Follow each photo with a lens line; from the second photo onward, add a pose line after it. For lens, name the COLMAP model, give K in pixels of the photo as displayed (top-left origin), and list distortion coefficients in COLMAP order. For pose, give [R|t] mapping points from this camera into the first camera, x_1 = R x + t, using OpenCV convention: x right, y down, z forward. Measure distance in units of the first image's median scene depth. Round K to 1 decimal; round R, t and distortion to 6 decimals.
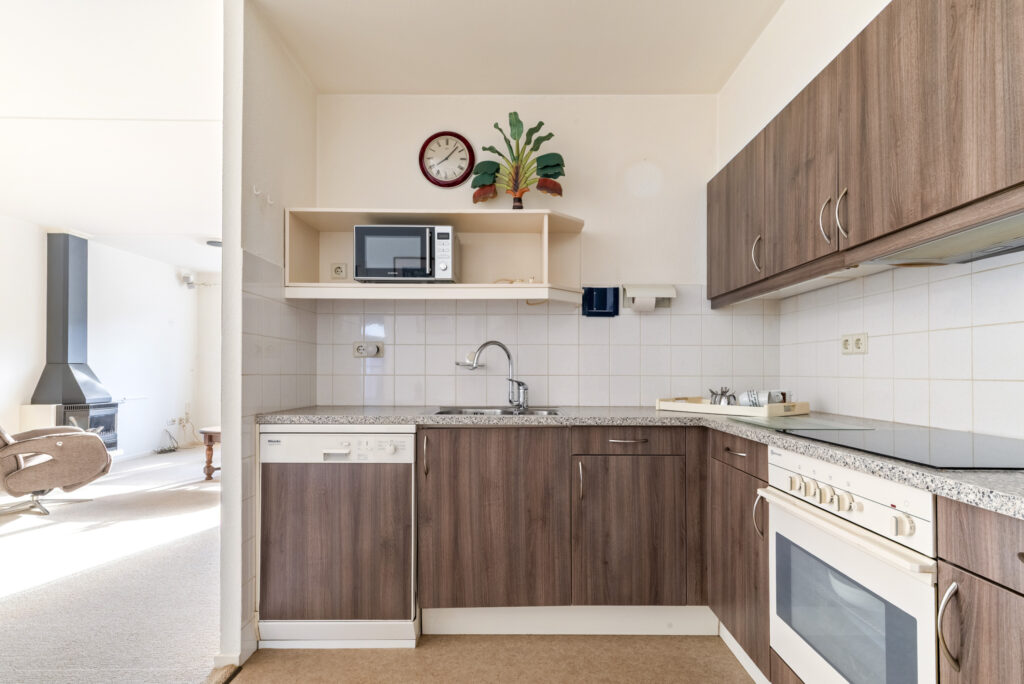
lens RADIAL K [[509.1, 0, 534.0], [0, 509.1, 365.8], [0, 0, 1]] dist [0.002675, 0.000594]
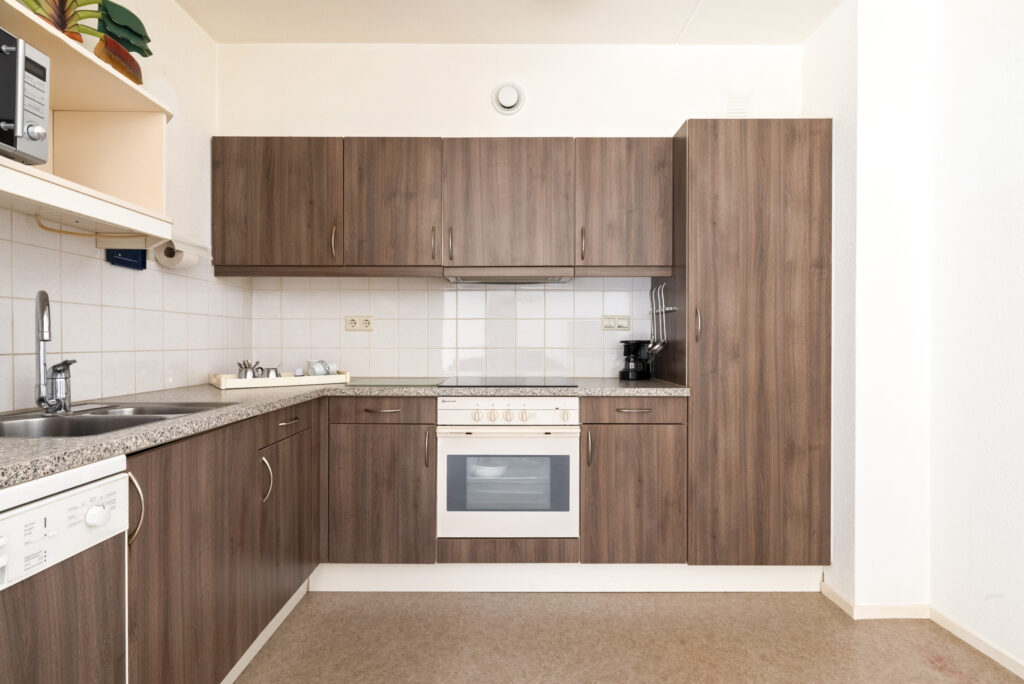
lens RADIAL K [[490.0, 0, 512.0], [0, 490.0, 342.0], [0, 0, 1]] dist [-0.000759, -0.000259]
pose [[0.035518, -0.003810, 0.999362, -0.713142], [-0.011921, 0.999920, 0.004235, -0.003265], [-0.999298, -0.012063, 0.035470, 0.599887]]
